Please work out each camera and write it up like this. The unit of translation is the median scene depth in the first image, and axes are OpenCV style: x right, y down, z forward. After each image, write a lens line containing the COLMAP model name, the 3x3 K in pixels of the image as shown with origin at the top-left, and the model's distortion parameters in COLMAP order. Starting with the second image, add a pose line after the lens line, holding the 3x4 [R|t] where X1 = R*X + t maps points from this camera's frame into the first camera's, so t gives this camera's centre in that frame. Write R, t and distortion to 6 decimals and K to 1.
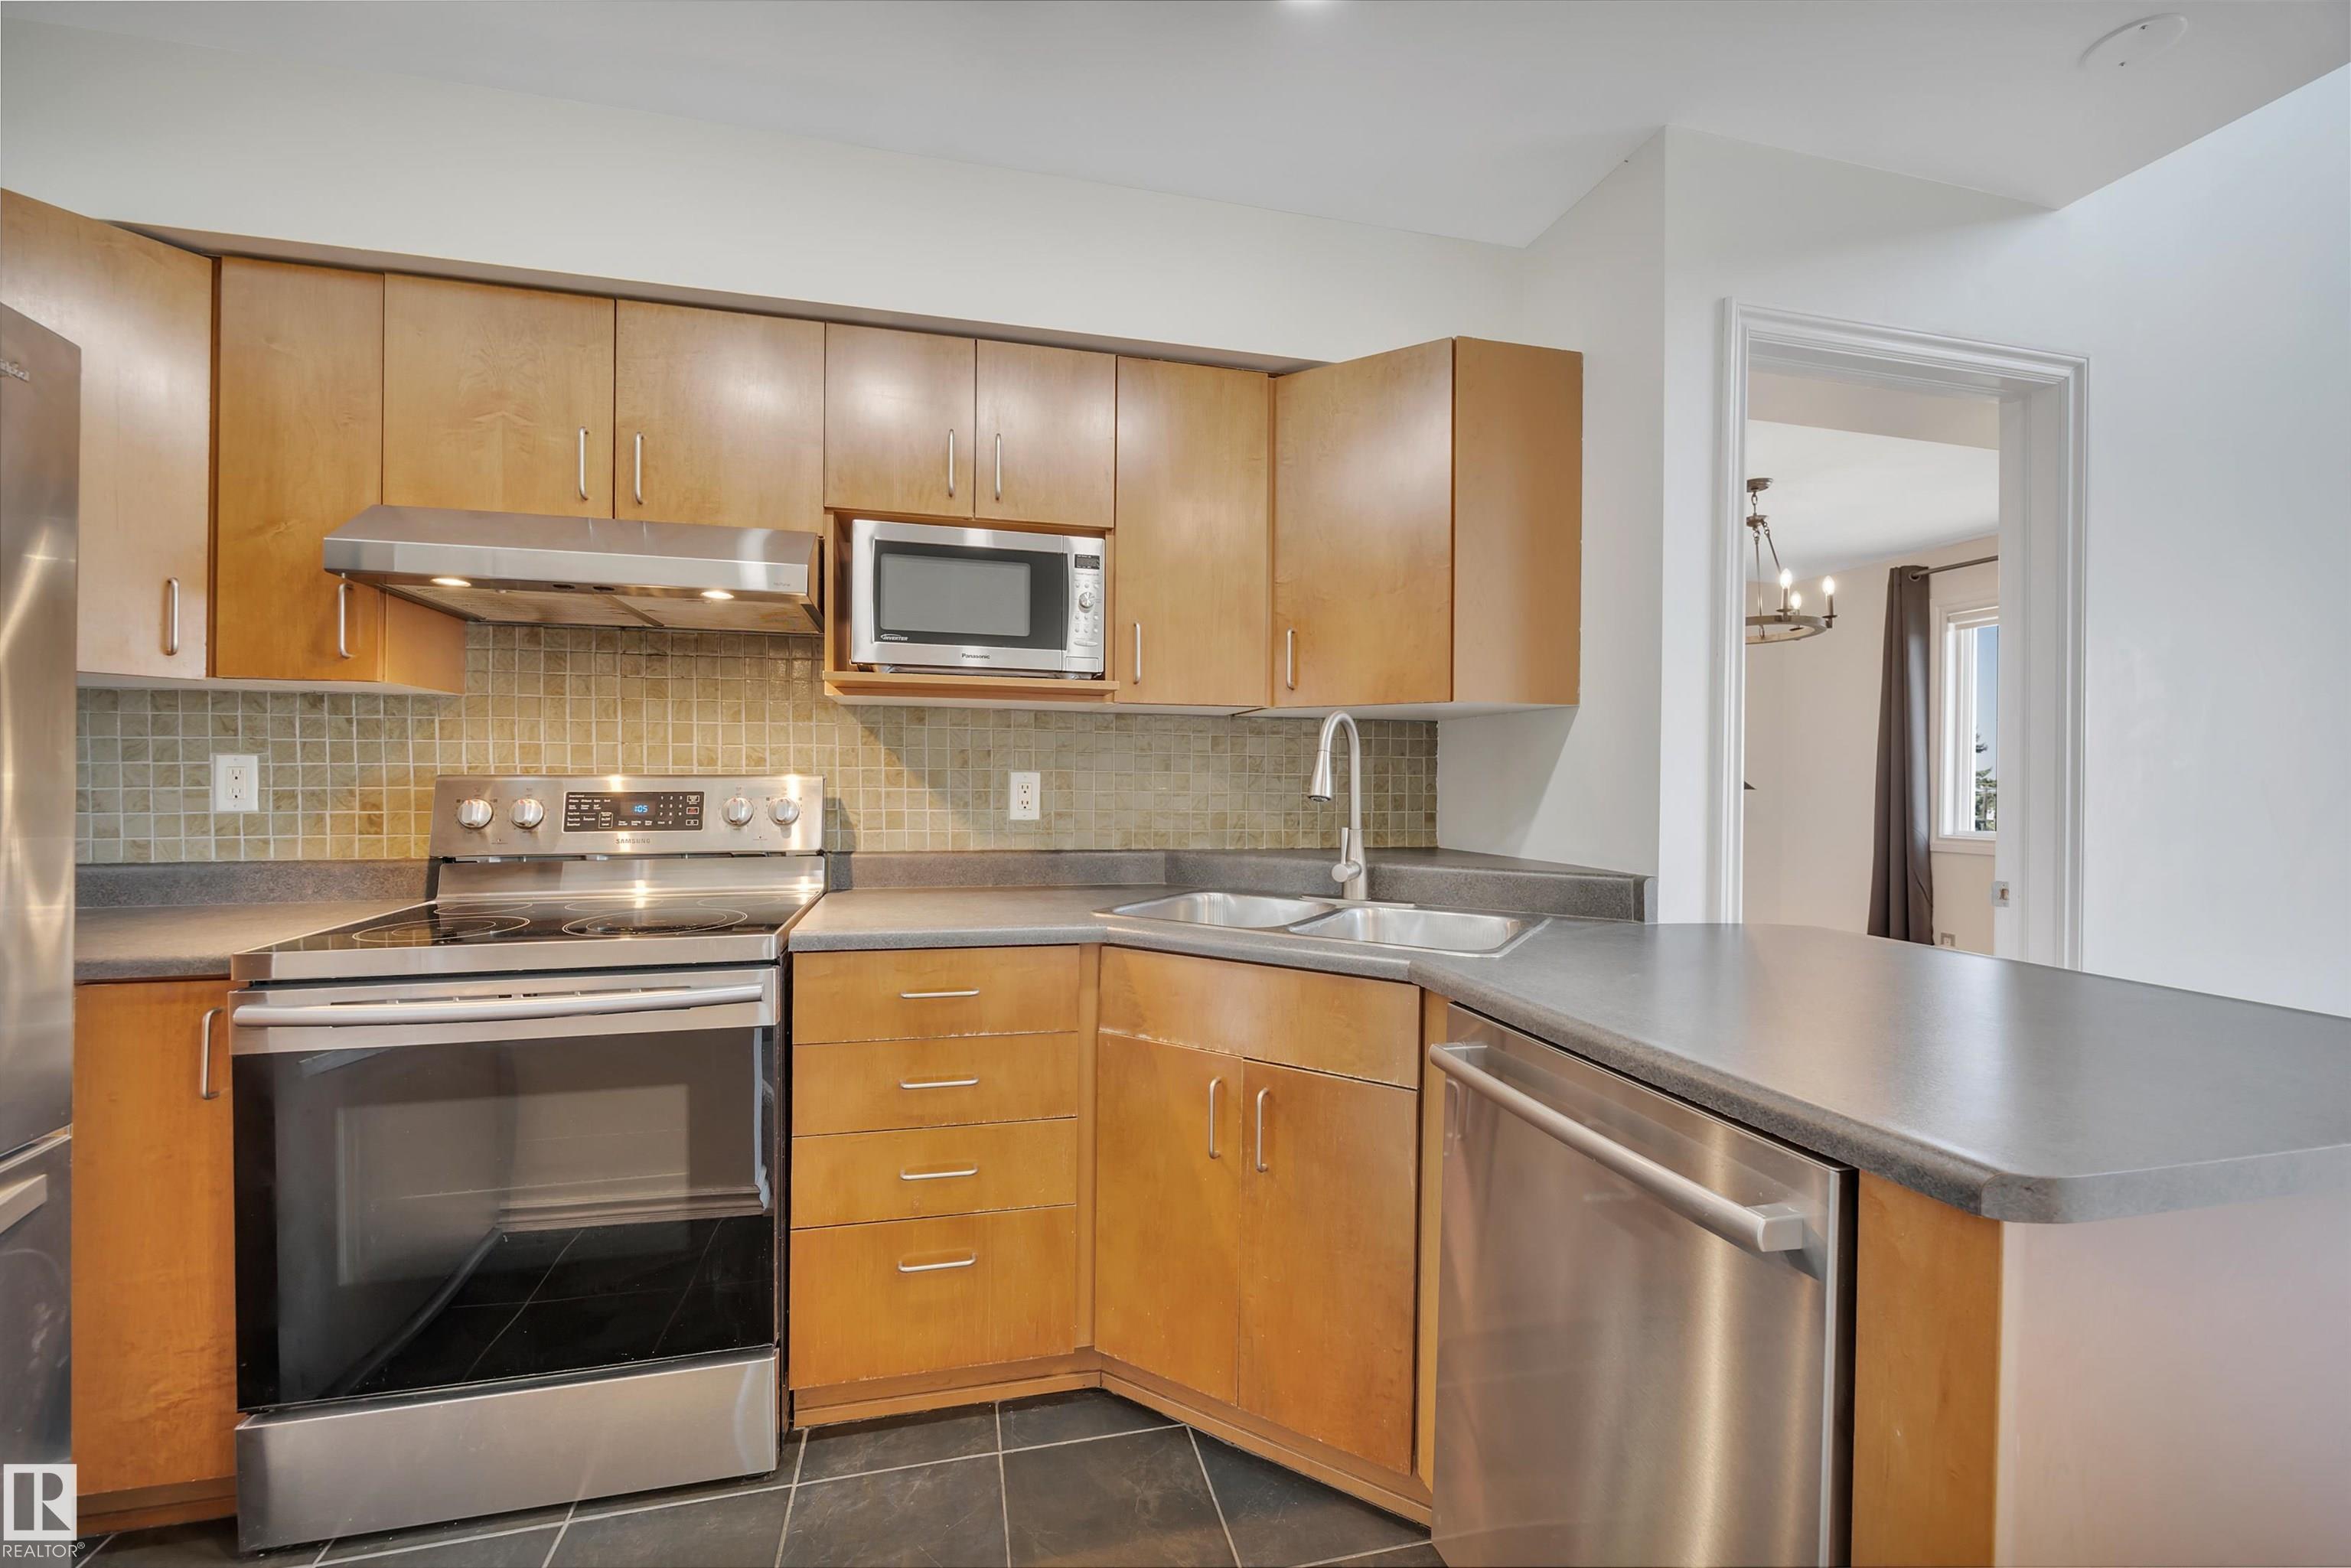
lens RADIAL K [[956.3, 0, 1155.0], [0, 956.3, 788.8], [0, 0, 1]] dist [-0.003242, 0.000552]
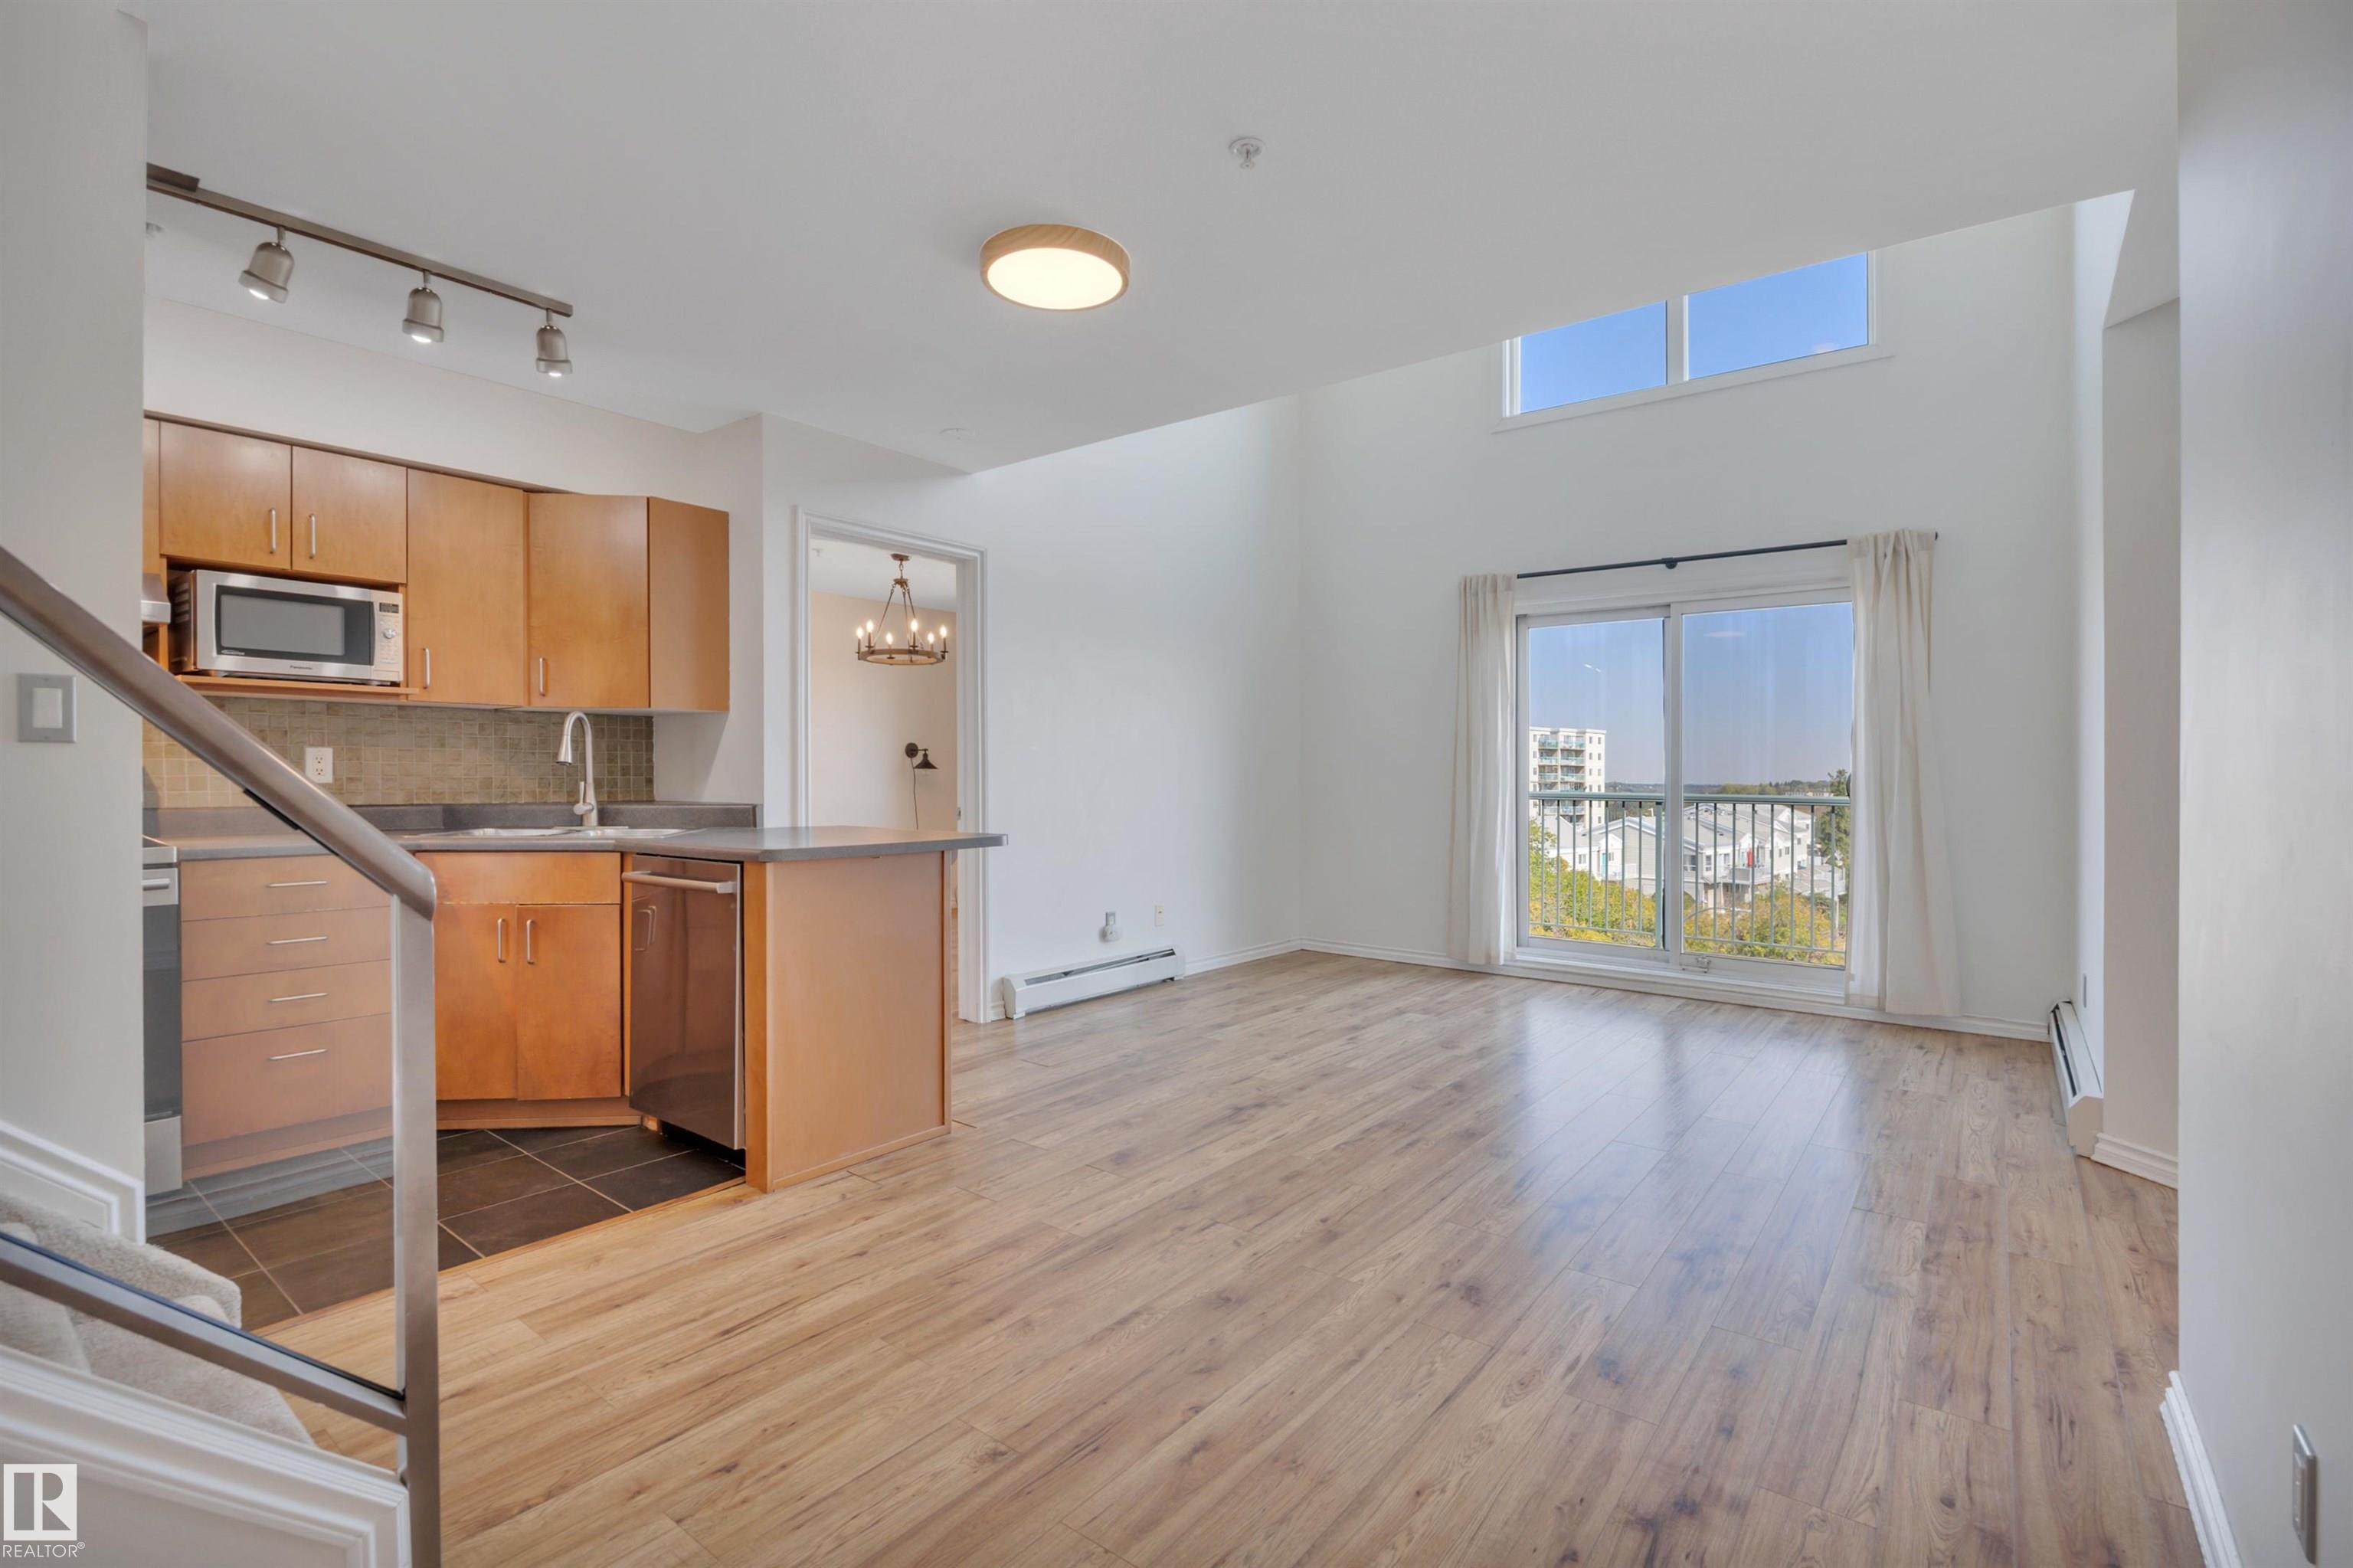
lens RADIAL K [[1105.2, 0, 1173.4], [0, 1105.2, 786.4], [0, 0, 1]] dist [0.001388, -0.002082]
pose [[0.784703, -0.013212, 0.619731, -0.179892], [0.010751, 0.999913, 0.007704, 0.043523], [-0.619779, 0.000617, 0.784776, -1.109638]]
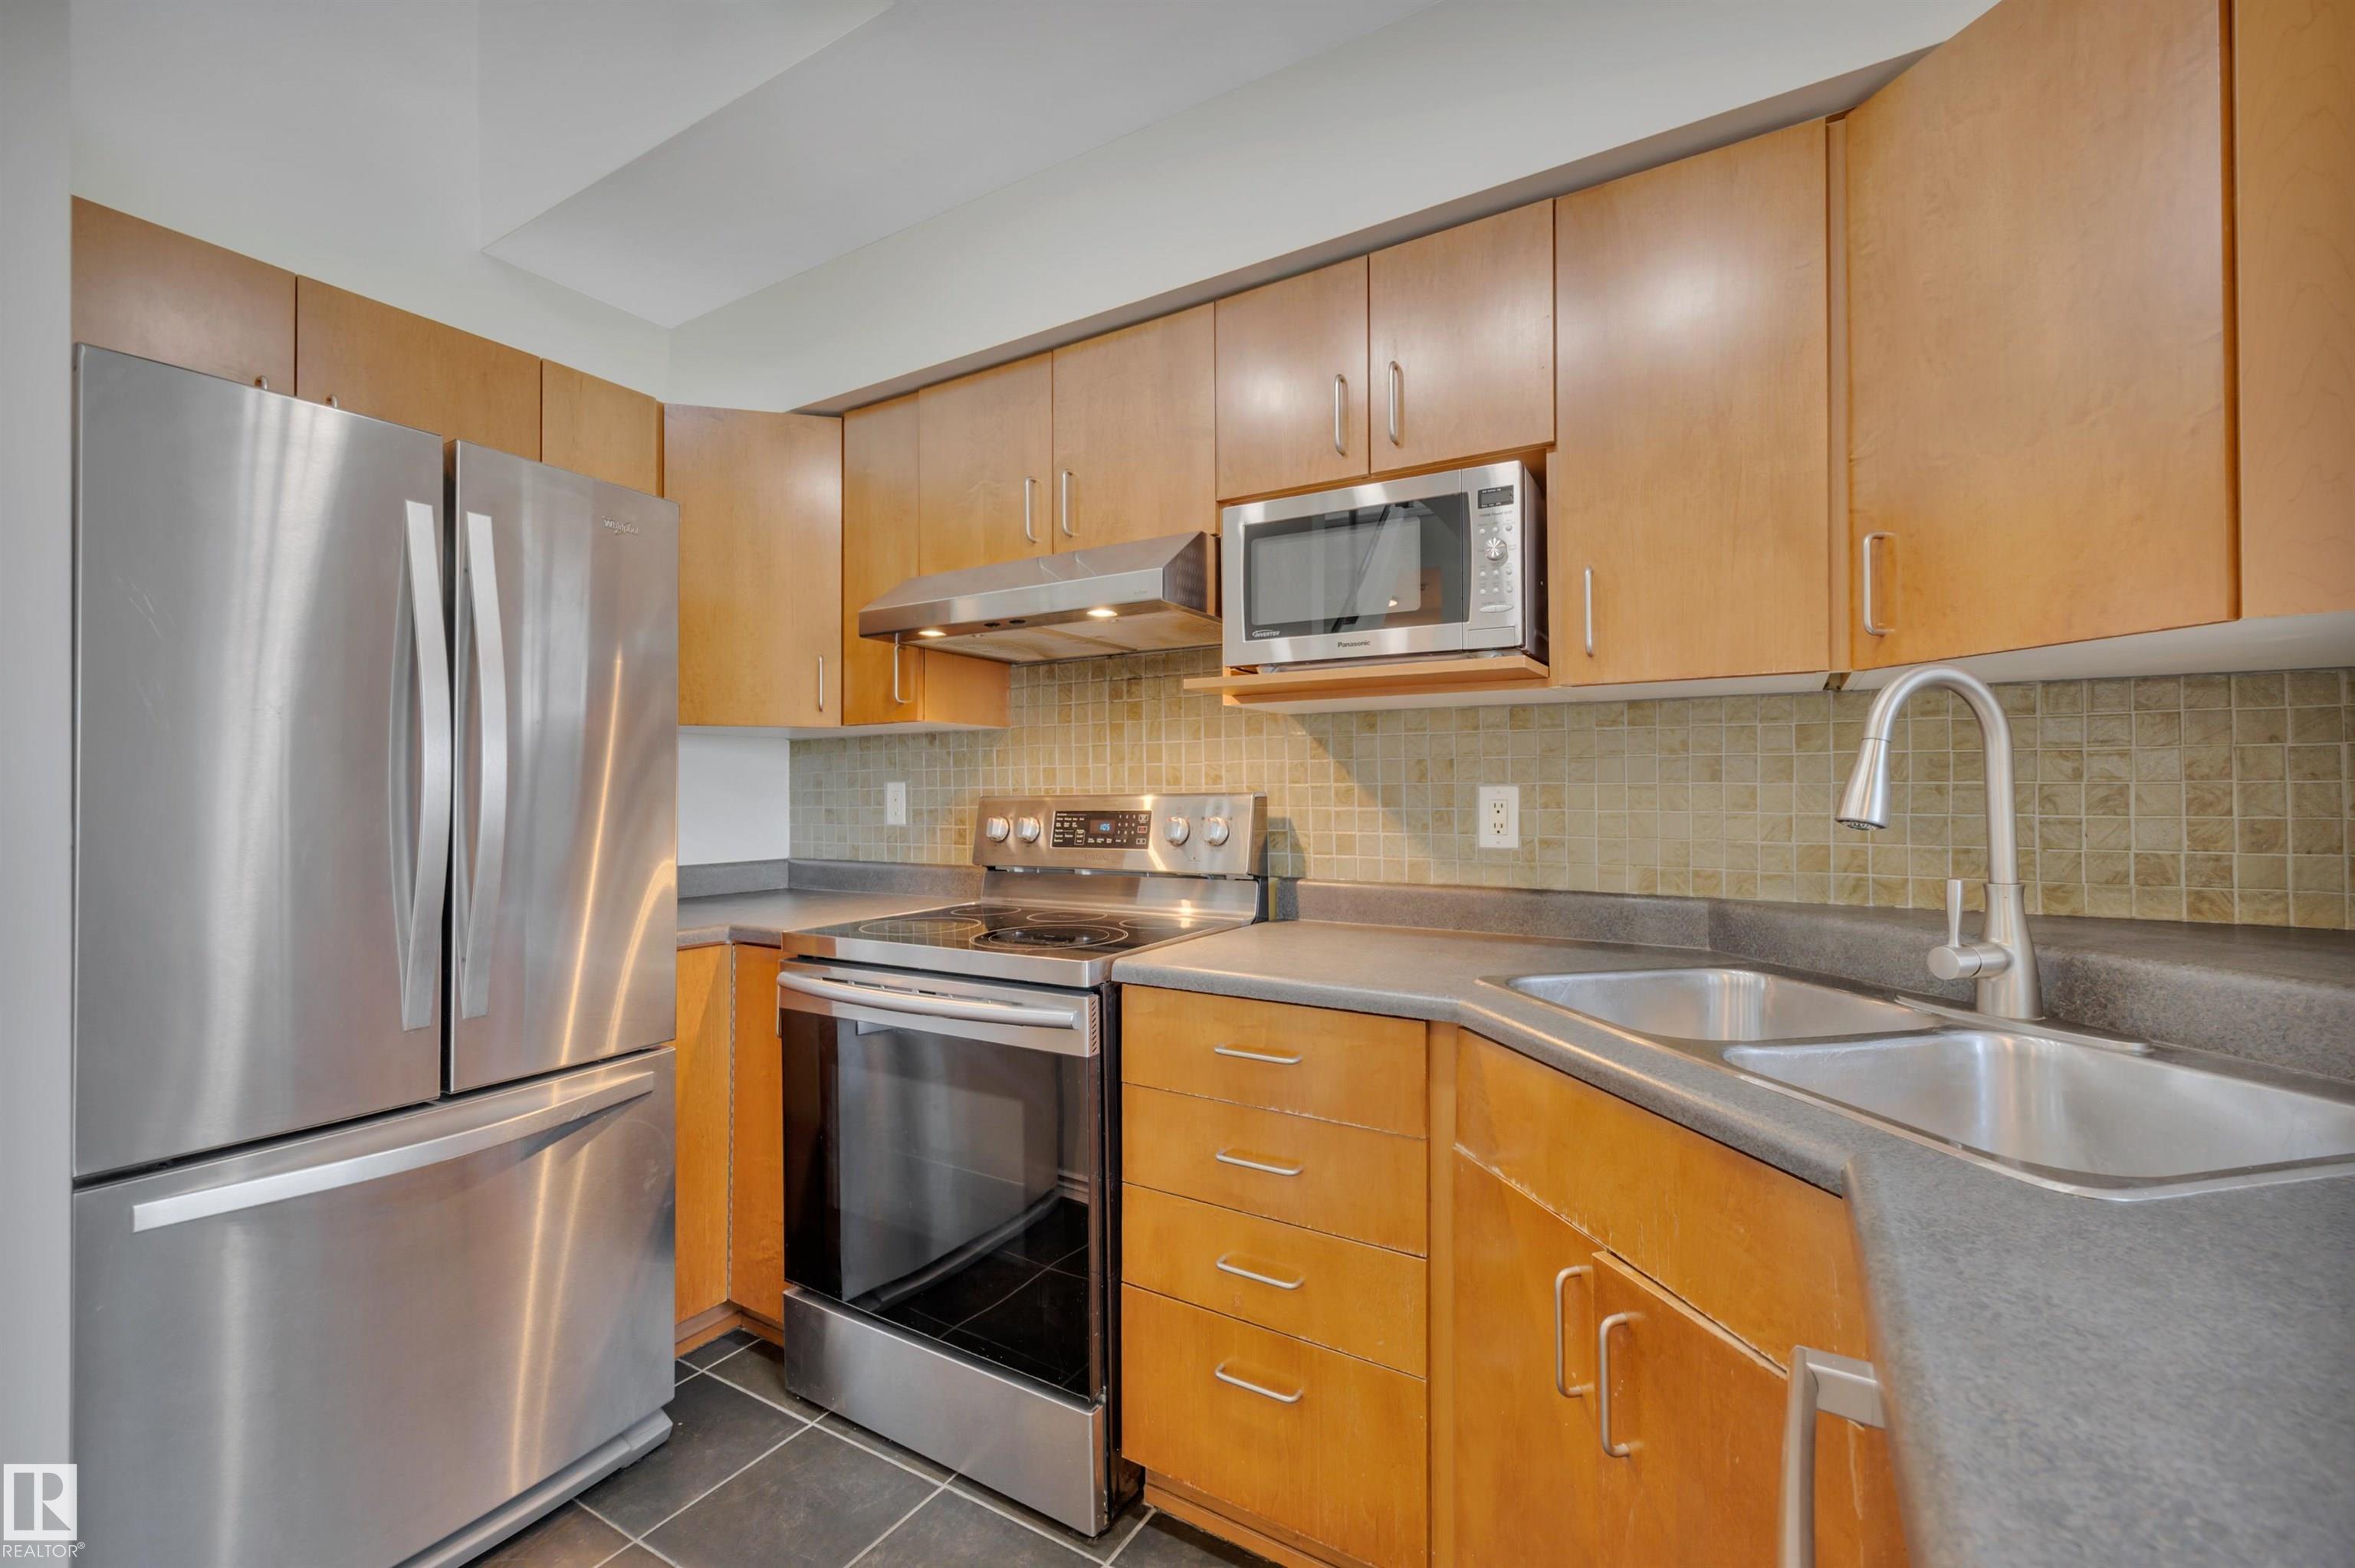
lens RADIAL K [[994.5, 0, 1150.7], [0, 994.5, 789.6], [0, 0, 1]] dist [0.005729, 0.001681]
pose [[0.702838, -0.013191, -0.711227, 0.273302], [-0.000517, 0.999818, -0.019054, 0.000798], [0.711349, 0.013759, 0.702704, 0.272040]]
